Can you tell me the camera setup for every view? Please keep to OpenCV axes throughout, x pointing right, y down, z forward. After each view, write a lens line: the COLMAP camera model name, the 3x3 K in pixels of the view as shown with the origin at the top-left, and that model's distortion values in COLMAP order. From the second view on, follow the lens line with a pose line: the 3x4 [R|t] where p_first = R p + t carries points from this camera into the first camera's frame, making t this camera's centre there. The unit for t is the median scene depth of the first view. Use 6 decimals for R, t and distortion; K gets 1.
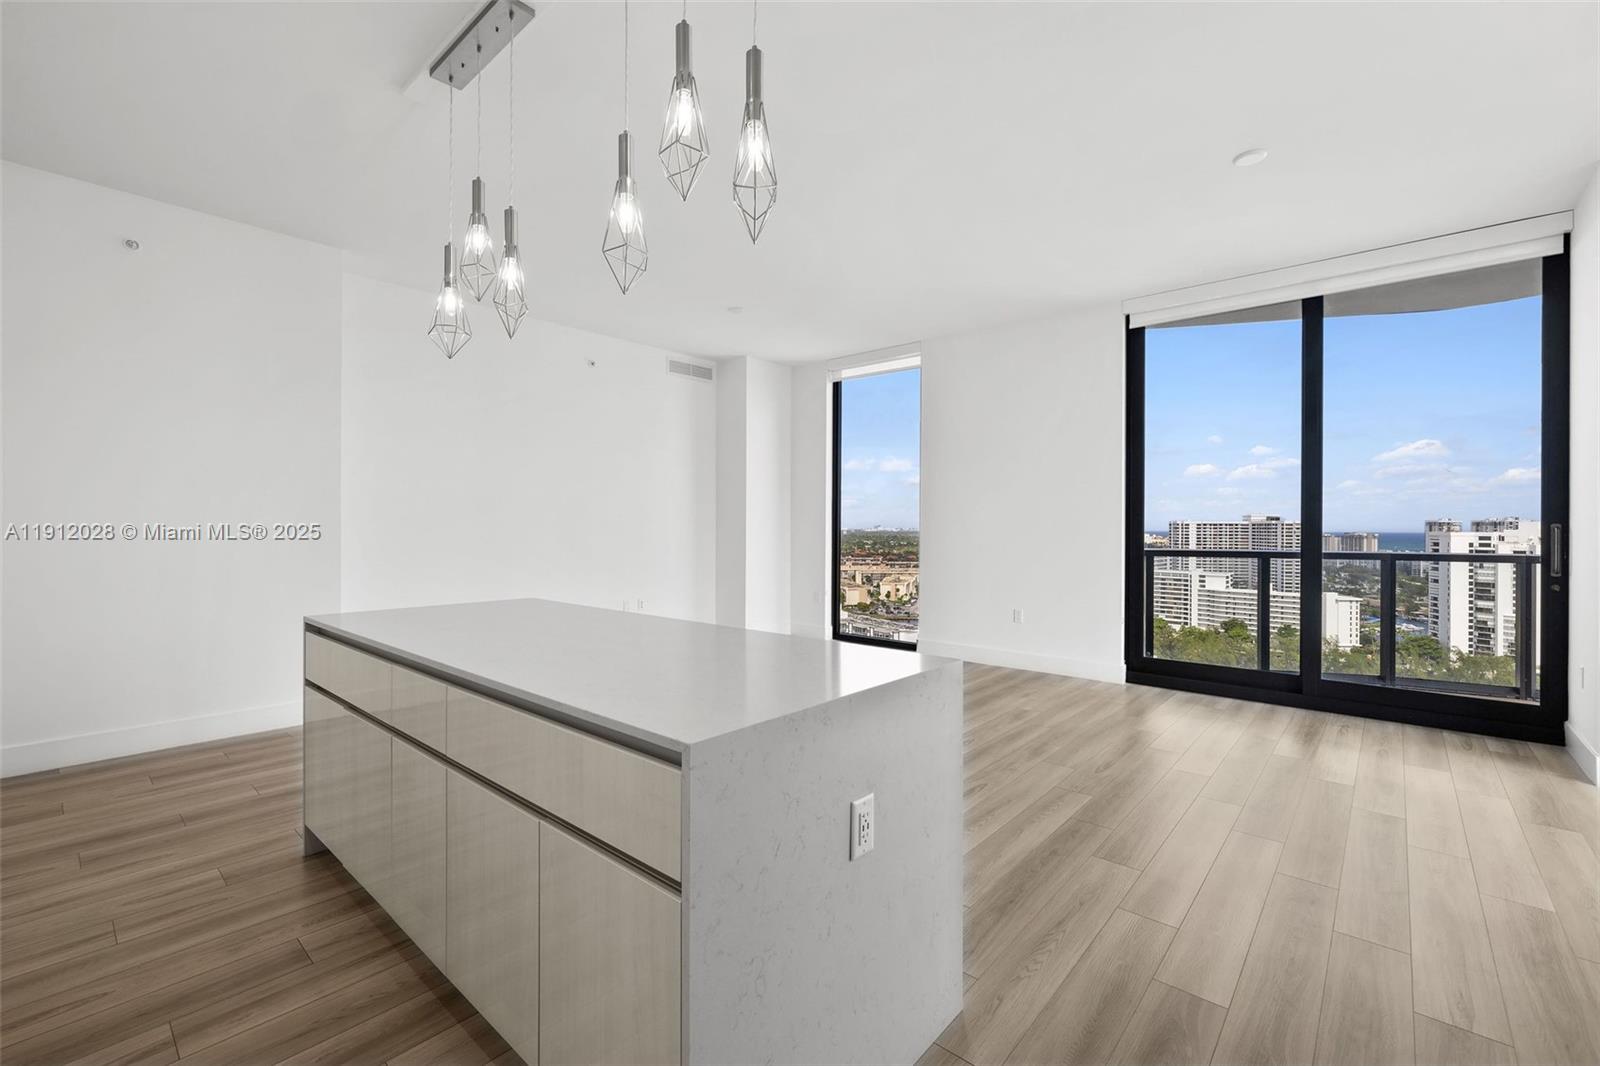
lens RADIAL K [[676.7, 0, 789.5], [0, 676.7, 524.5], [0, 0, 1]] dist [-0.004562, 0.000607]
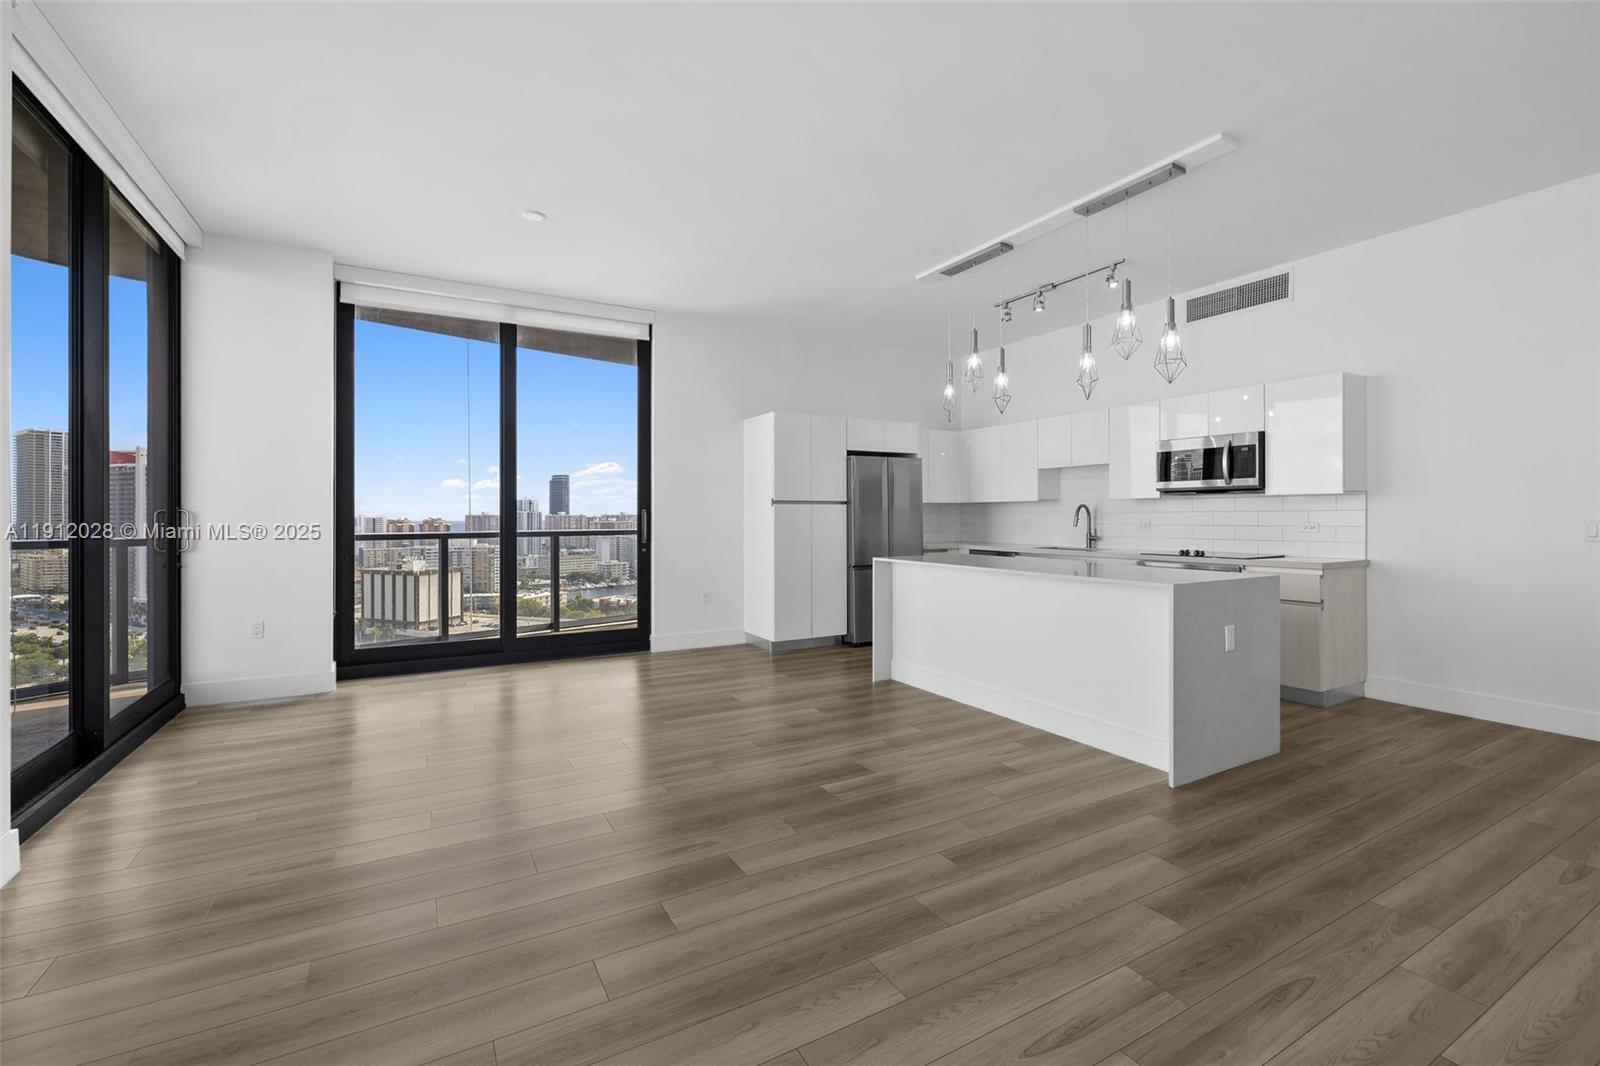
lens RADIAL K [[688.4, 0, 796.2], [0, 688.4, 513.9], [0, 0, 1]] dist [-0.000696, -0.000993]
pose [[-0.949055, 0.000199, 0.315111, -0.084222], [-0.001464, 0.999986, -0.005043, 0.007506], [-0.315108, -0.005247, -0.949041, 0.917740]]
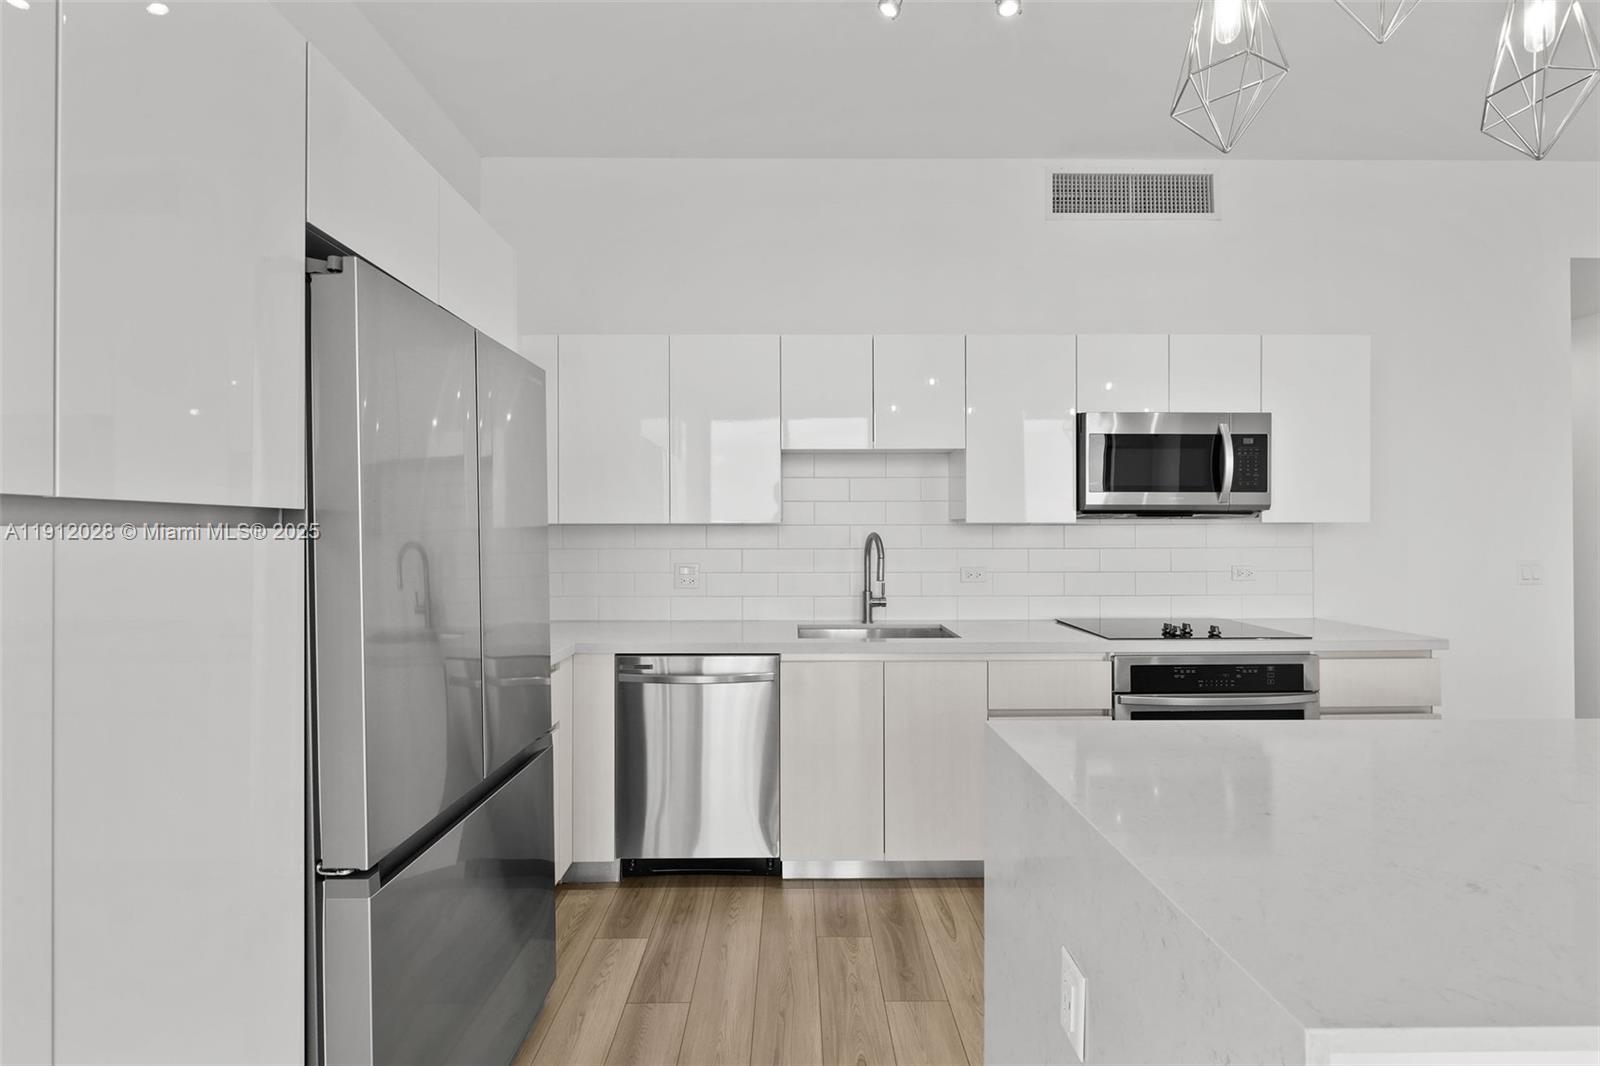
lens RADIAL K [[688.4, 0, 797.5], [0, 688.4, 528.9], [0, 0, 1]] dist [-0.000696, -0.000993]
pose [[-0.737028, -0.005643, -0.675838, 0.152828], [0.002068, 0.999942, -0.010605, -0.007177], [0.675859, -0.009214, -0.736973, 0.258904]]
